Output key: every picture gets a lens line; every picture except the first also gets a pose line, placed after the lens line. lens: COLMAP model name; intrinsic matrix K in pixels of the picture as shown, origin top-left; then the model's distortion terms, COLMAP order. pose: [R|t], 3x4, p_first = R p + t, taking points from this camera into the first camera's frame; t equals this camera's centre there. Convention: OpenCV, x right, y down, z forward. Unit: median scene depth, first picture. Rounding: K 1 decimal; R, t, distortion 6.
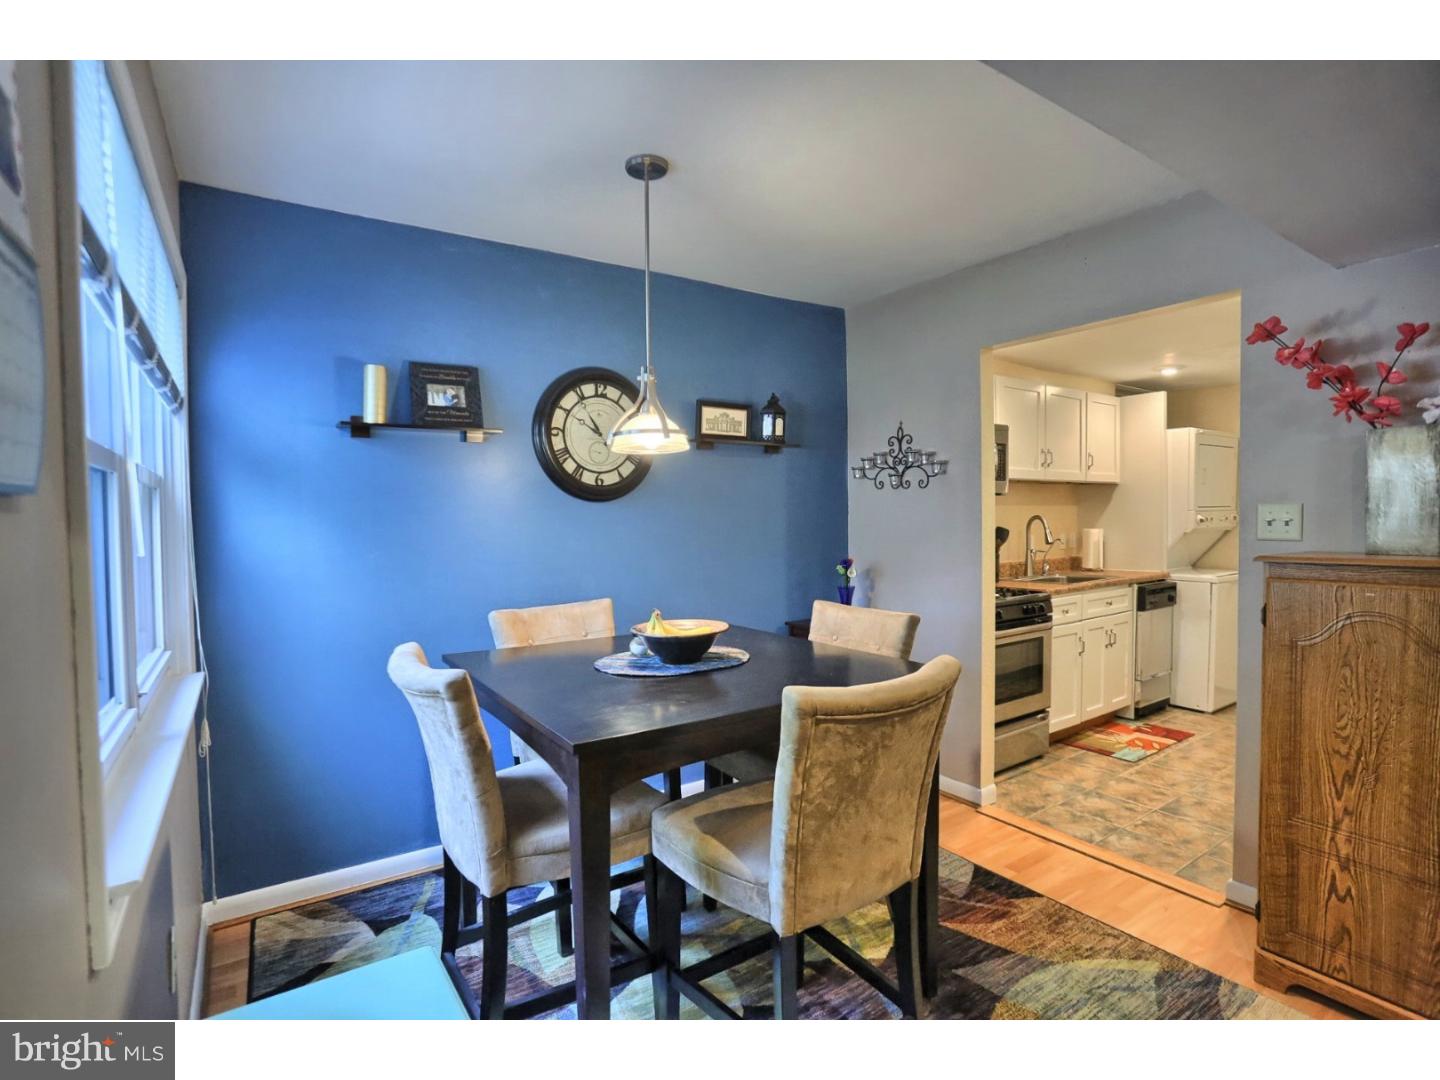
lens RADIAL K [[699.0, 0, 713.4], [0, 699.0, 533.1], [0, 0, 1]] dist [-0.025912, 0.005497]
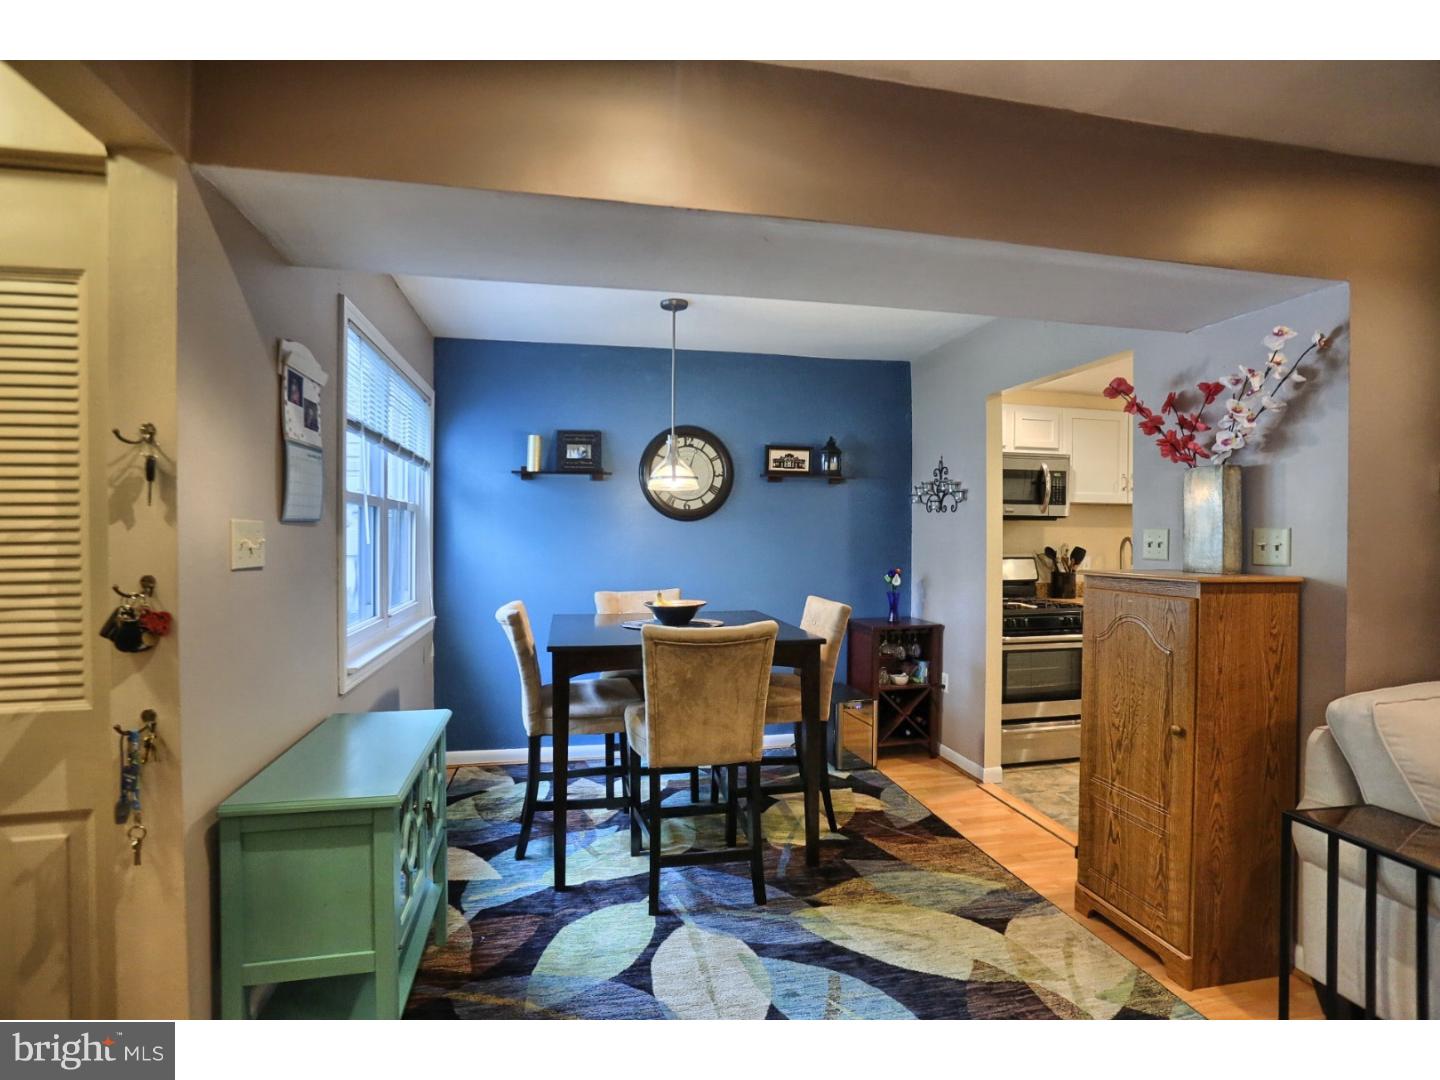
lens RADIAL K [[699.0, 0, 723.6], [0, 699.0, 537.4], [0, 0, 1]] dist [-0.025912, 0.005497]
pose [[0.932858, 0.017824, -0.359804, 0.589887], [-0.024089, 0.999626, -0.012936, 0.005432], [0.359439, 0.020735, 0.932938, -0.399087]]
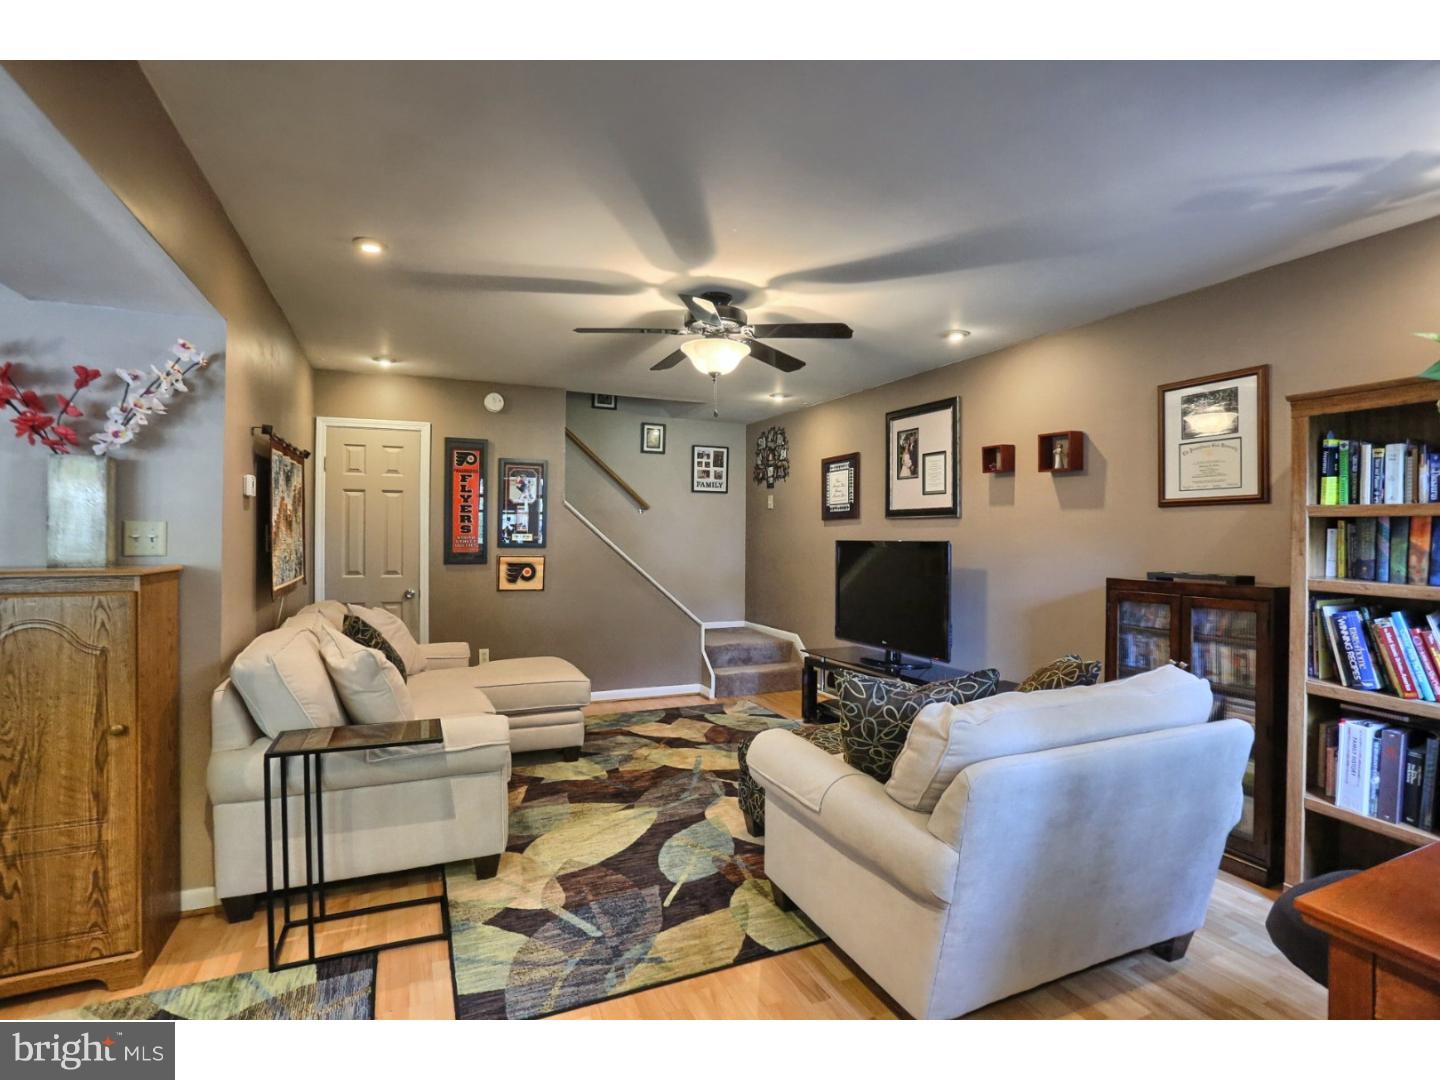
lens RADIAL K [[699.0, 0, 720.7], [0, 699.0, 527.5], [0, 0, 1]] dist [-0.025912, 0.005497]
pose [[0.164521, 0.018902, 0.986192, 0.047332], [0.014965, 0.999653, -0.021656, 0.006465], [-0.986260, 0.018321, 0.164182, -0.222606]]
